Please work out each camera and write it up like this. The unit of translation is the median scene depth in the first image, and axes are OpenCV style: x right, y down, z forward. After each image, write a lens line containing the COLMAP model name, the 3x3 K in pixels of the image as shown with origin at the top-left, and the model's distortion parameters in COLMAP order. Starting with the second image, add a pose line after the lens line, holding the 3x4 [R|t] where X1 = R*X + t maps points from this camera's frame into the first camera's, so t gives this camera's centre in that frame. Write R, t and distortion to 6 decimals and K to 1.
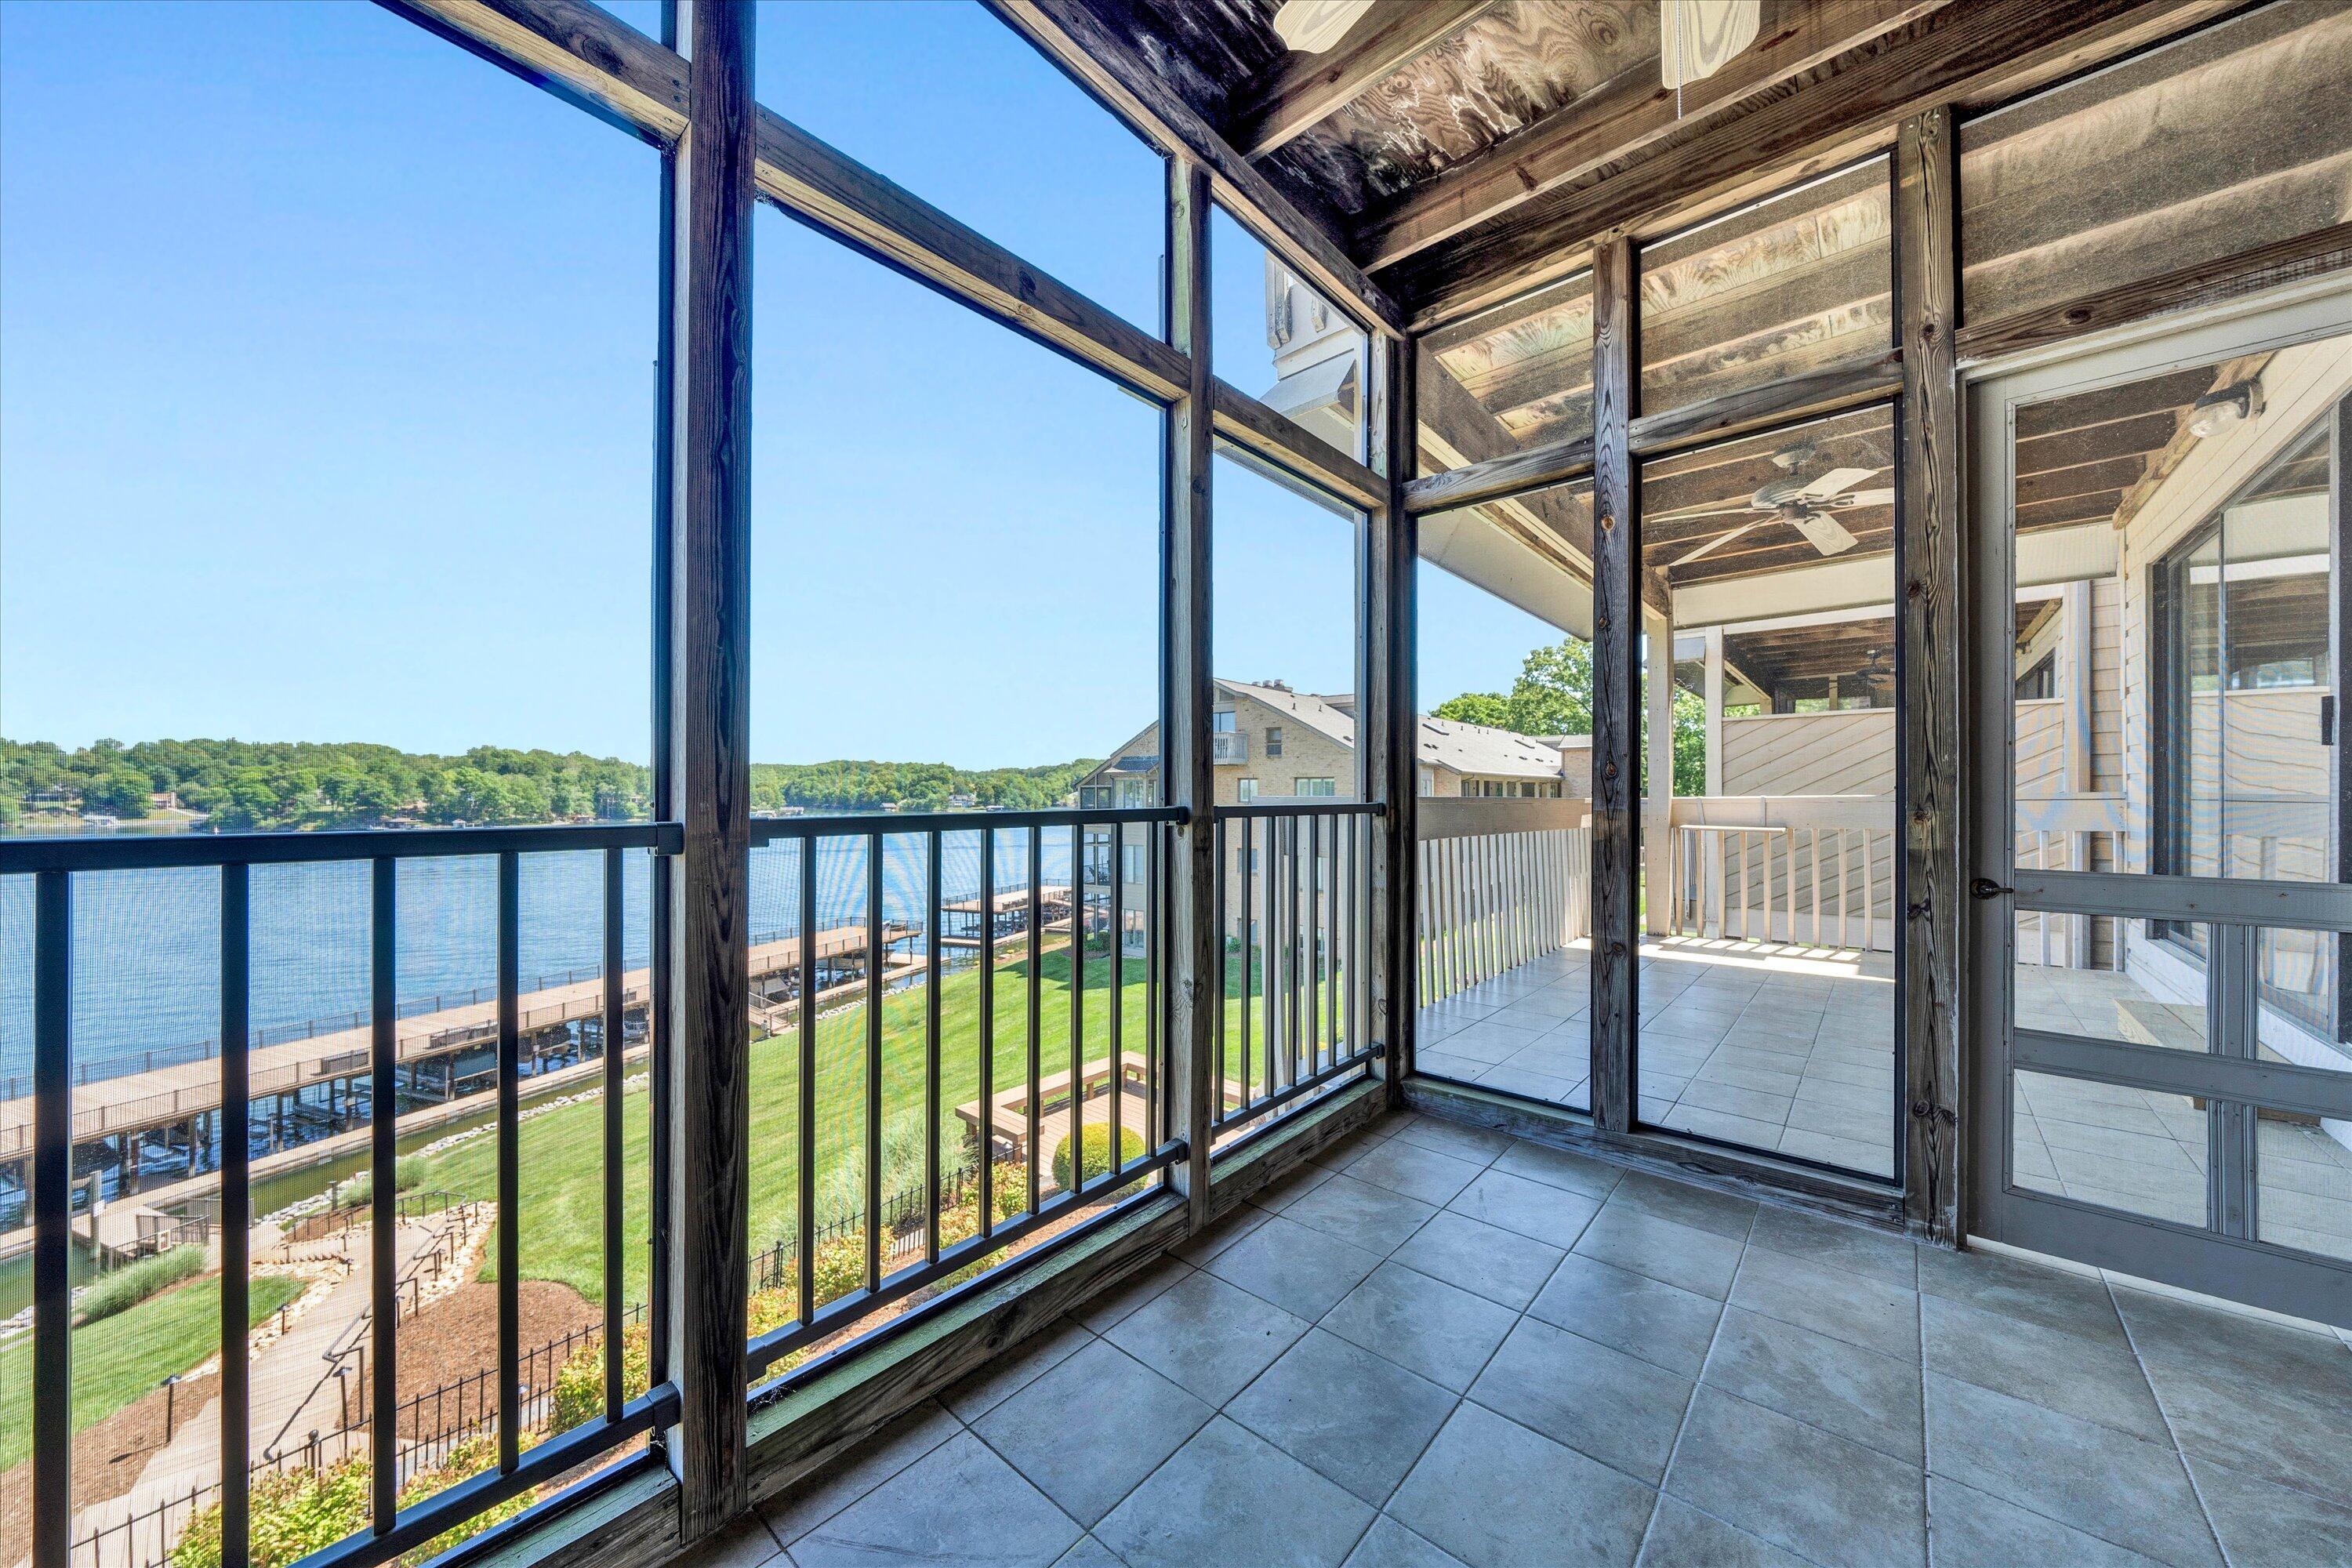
lens RADIAL K [[821.9, 0, 1175.4], [0, 821.9, 792.1], [0, 0, 1]] dist [-0.001399, -0.000208]
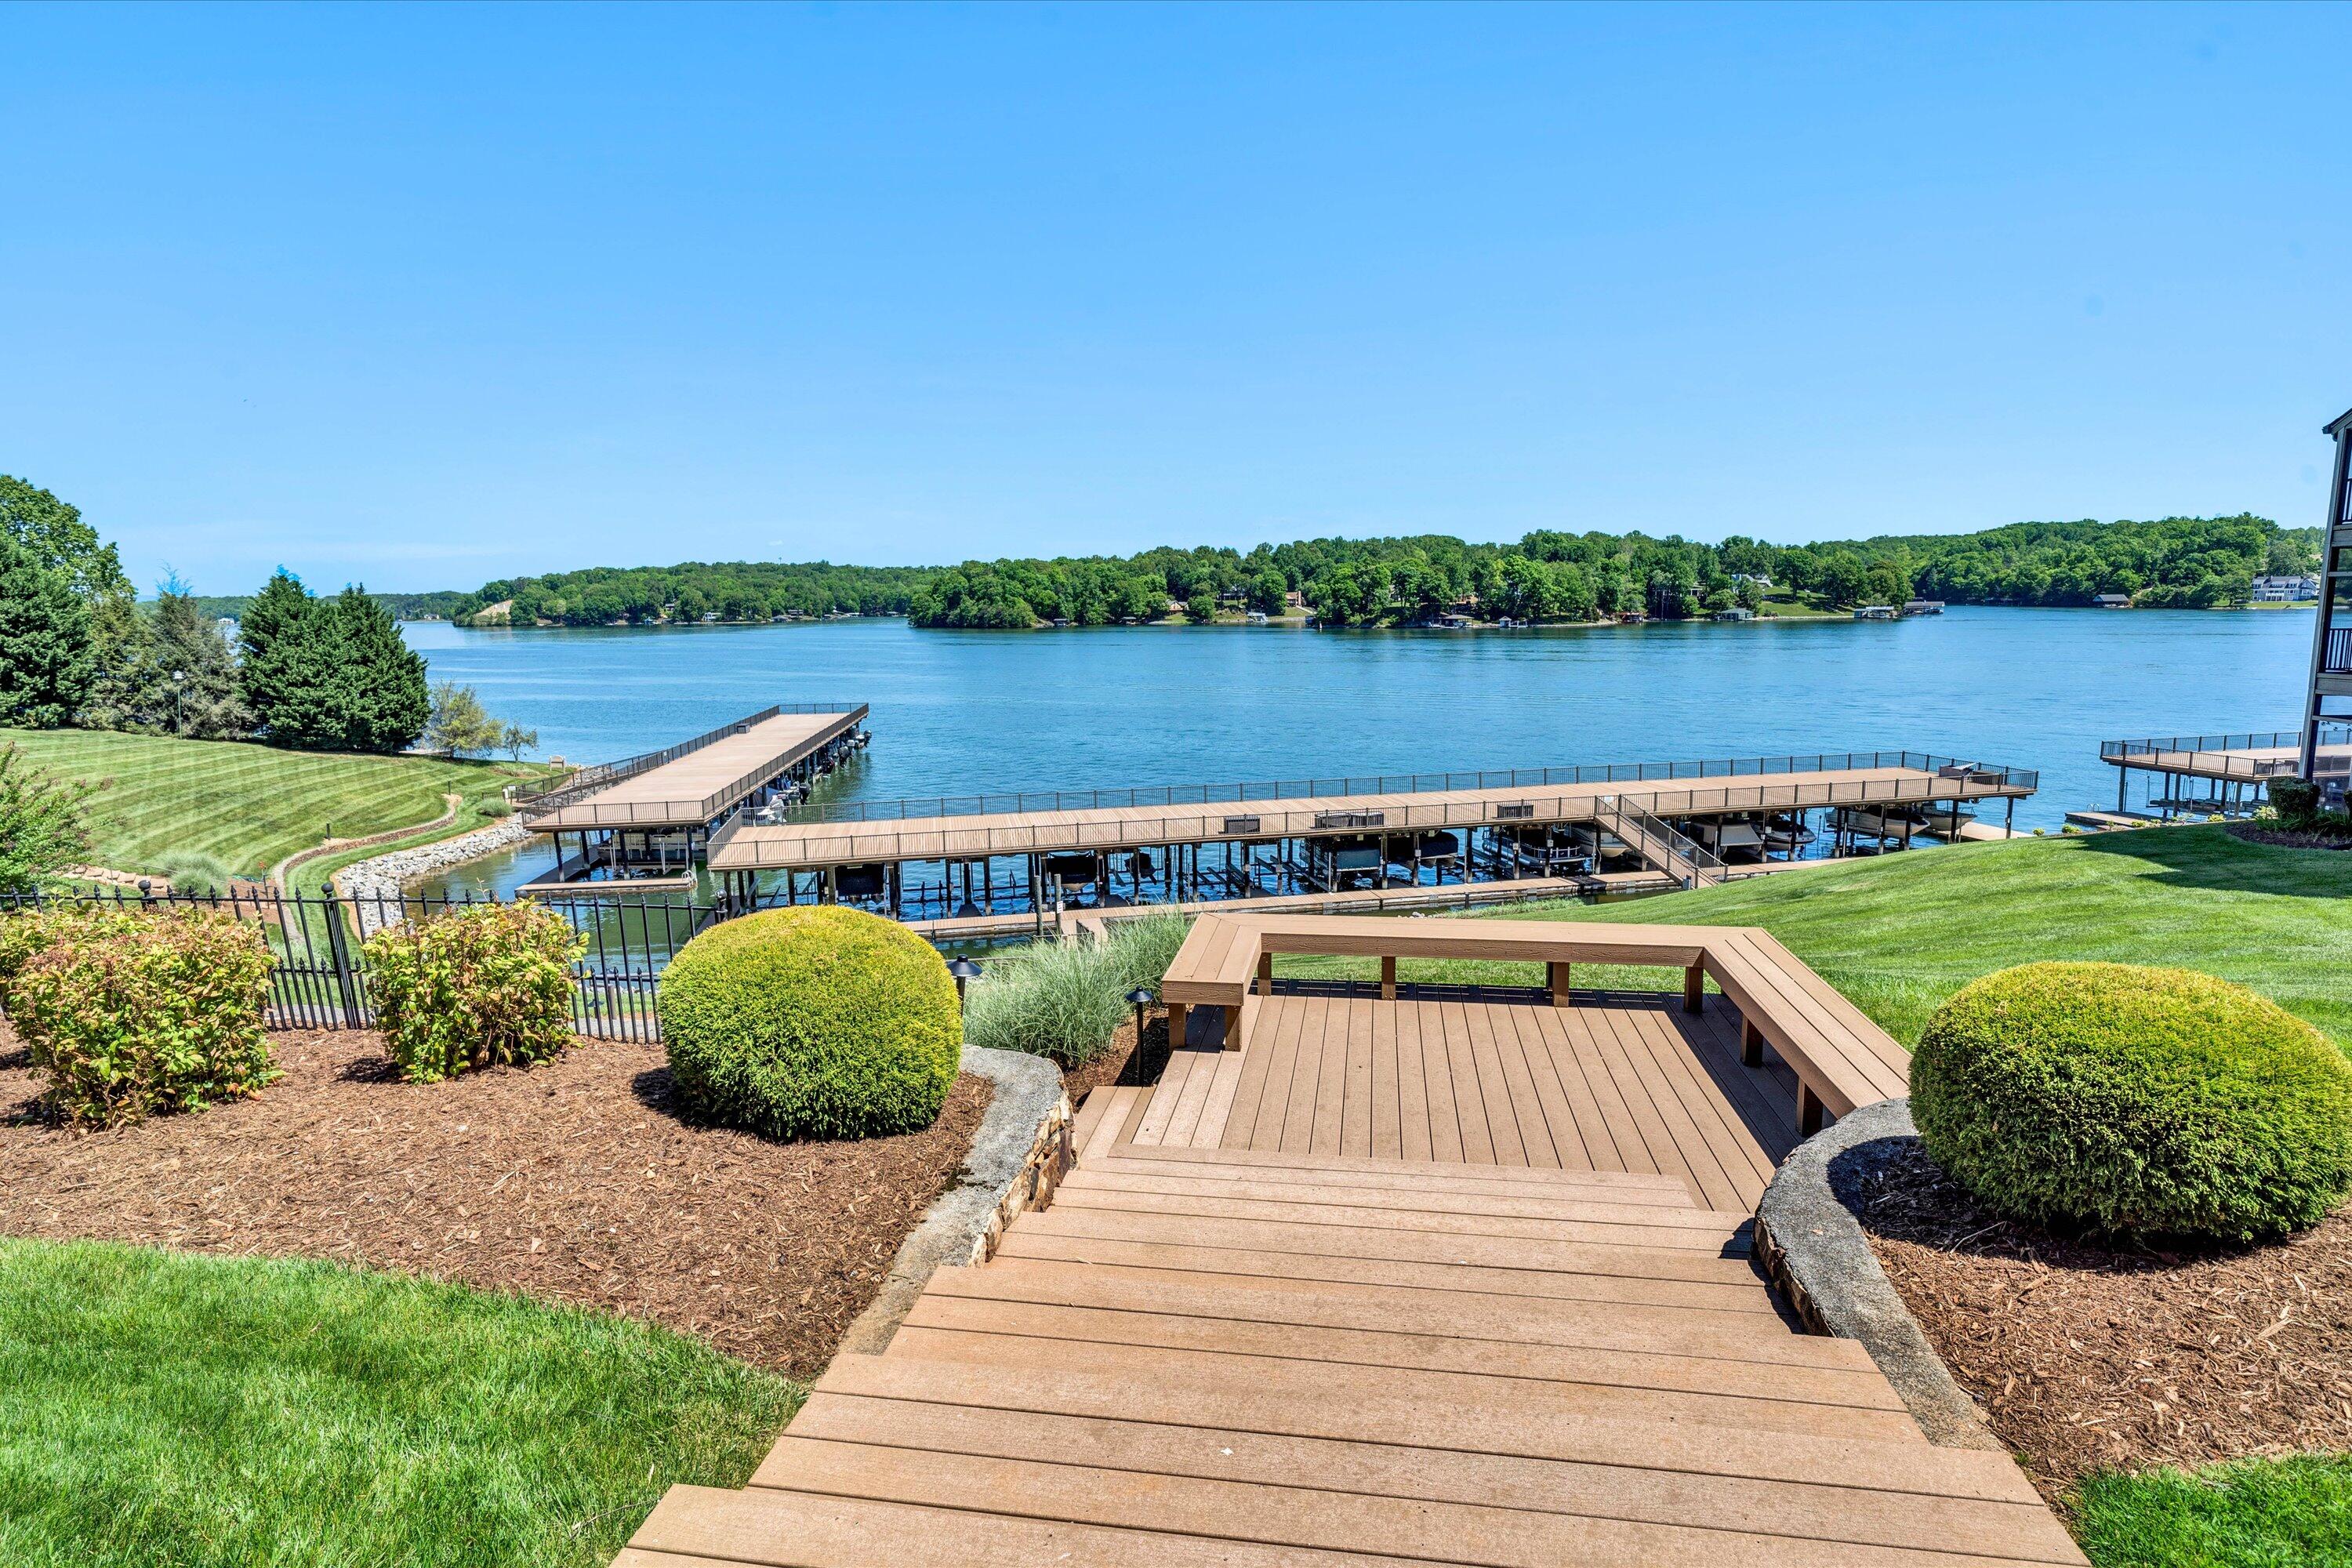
lens RADIAL K [[1195.4, 0, 1165.2], [0, 1195.4, 773.1], [0, 0, 1]] dist [0.000145, 0.001446]
pose [[0.533105, 0.112571, -0.838527, 0.009275], [0.019082, 0.989257, 0.144938, 0.007085], [0.845834, -0.093268, 0.525229, 0.021472]]
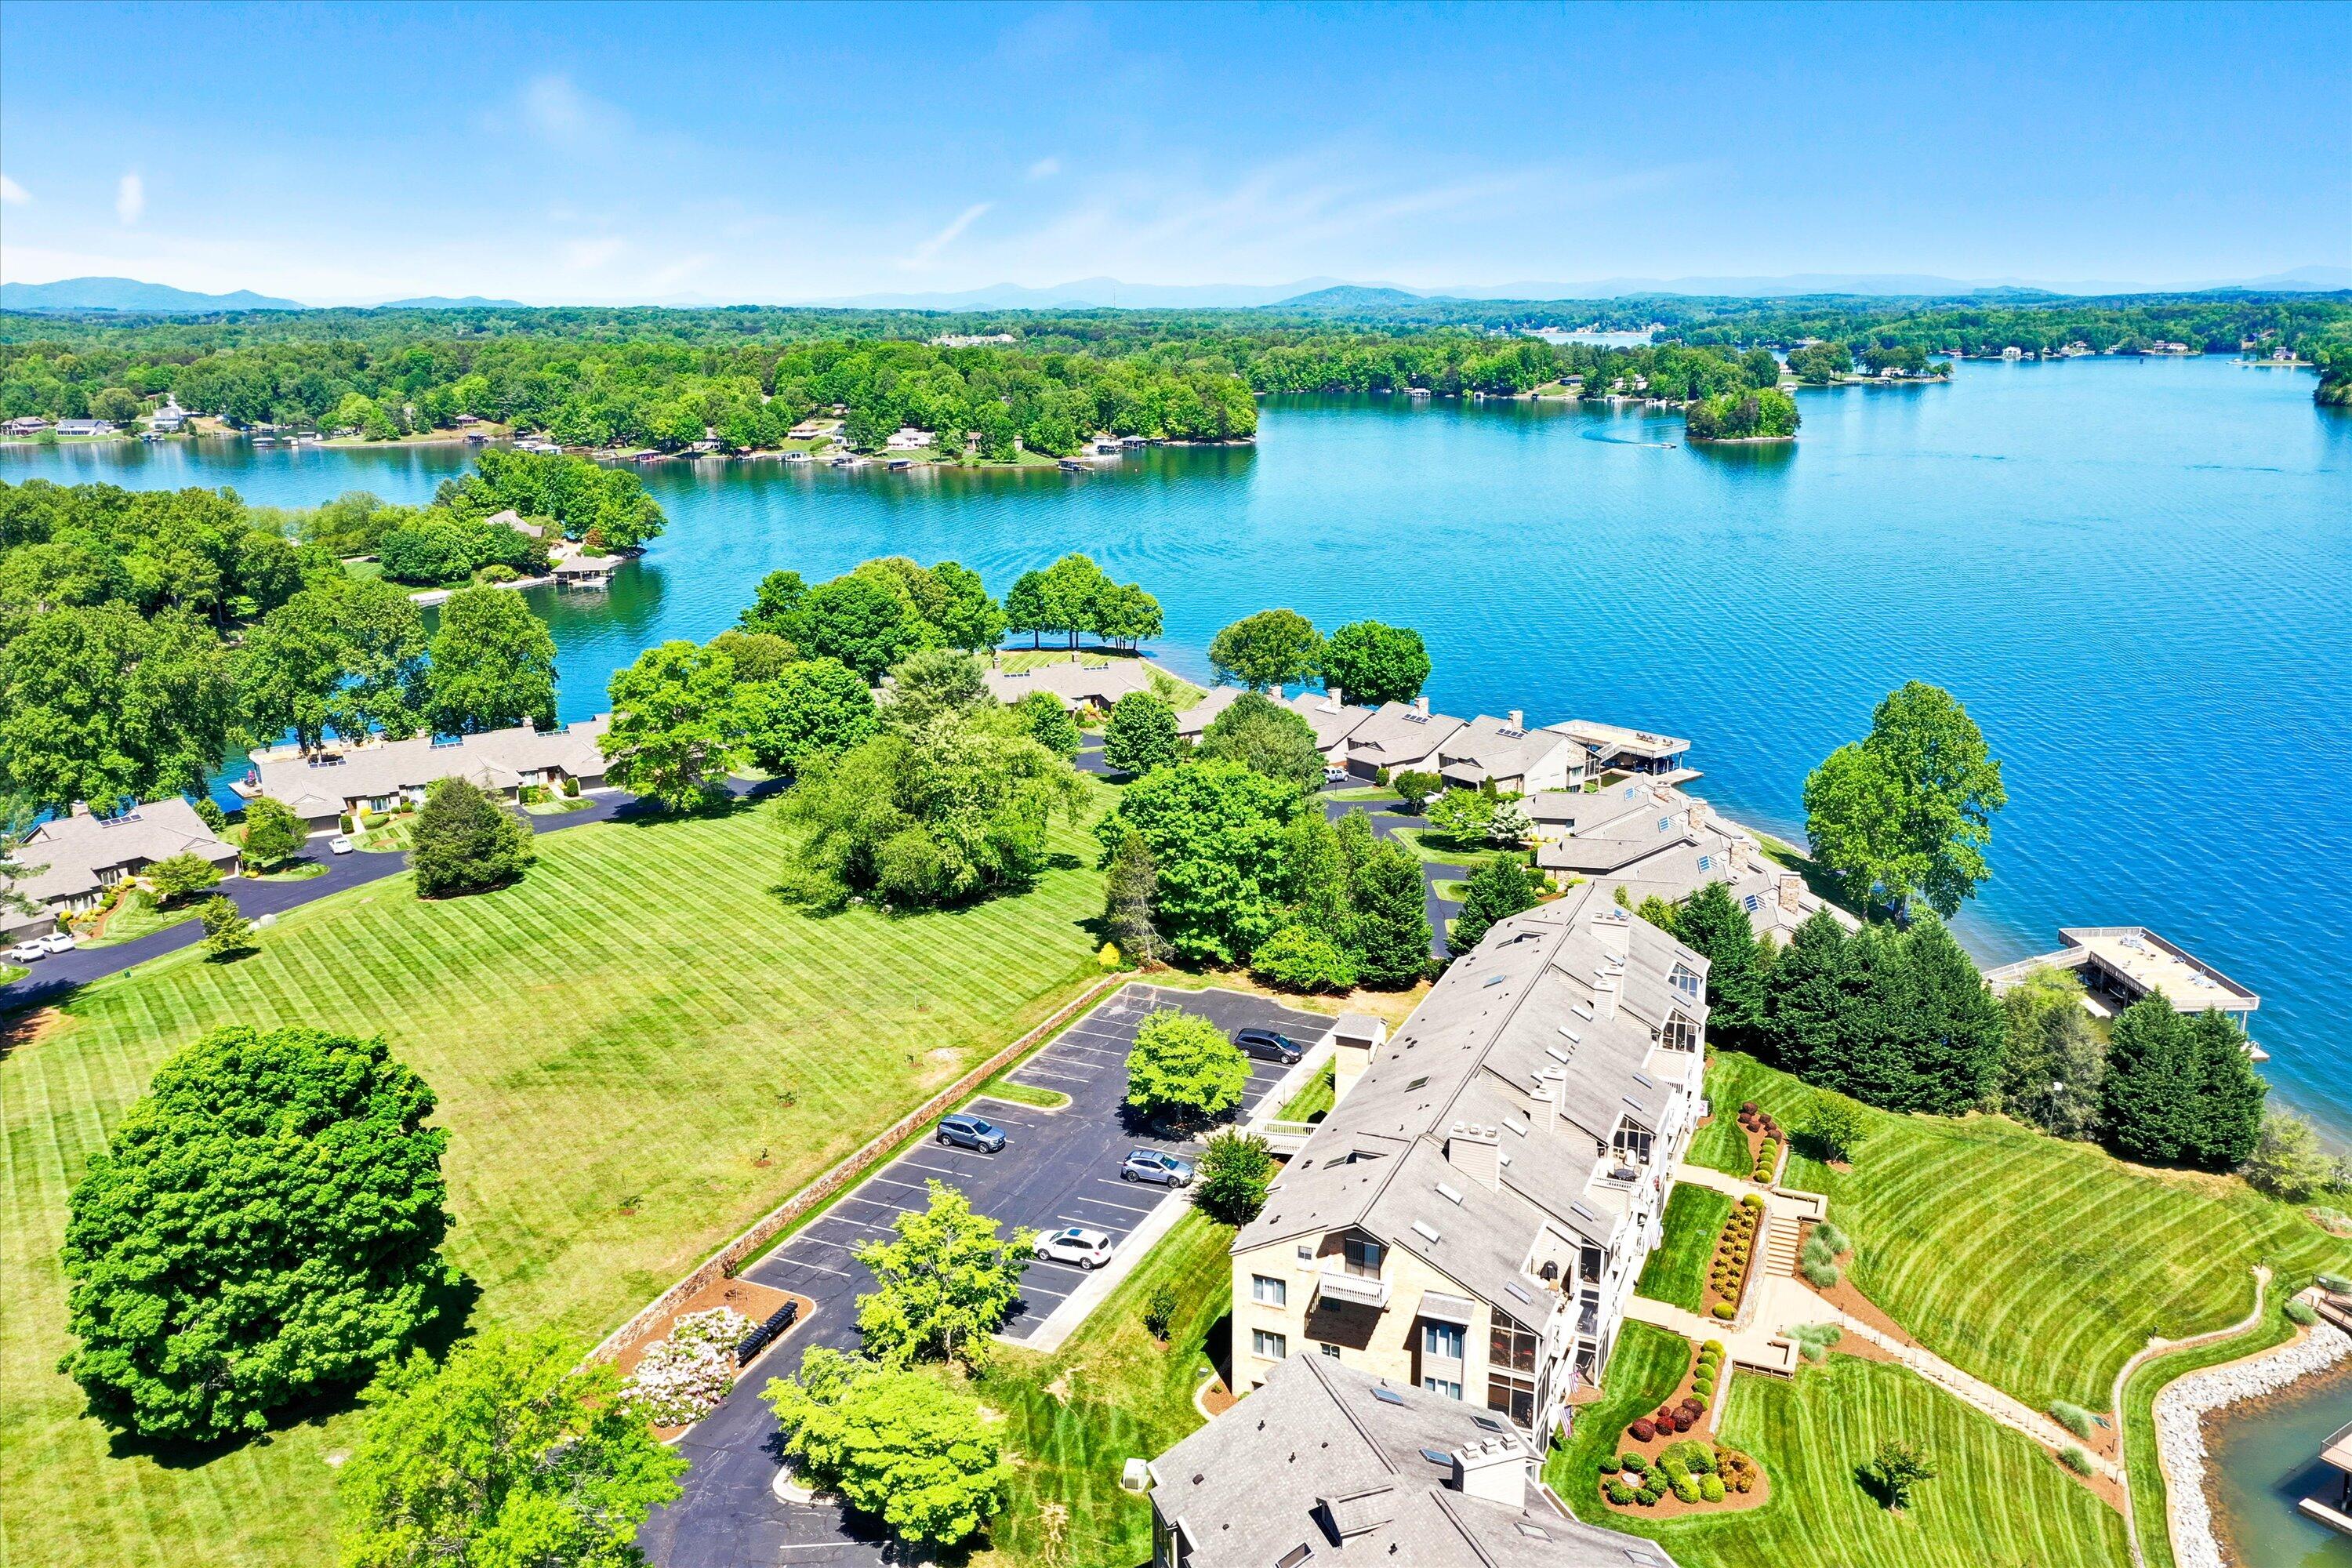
lens RADIAL K [[1868.8, 0, 1173.7], [0, 1868.8, 777.8], [0, 0, 1]] dist [0.001734, 0.002799]
pose [[-0.484651, 0.217968, -0.847115, 0.131511], [0.012245, 0.970051, 0.242594, -0.133356], [0.874622, 0.107201, -0.472805, 0.003435]]
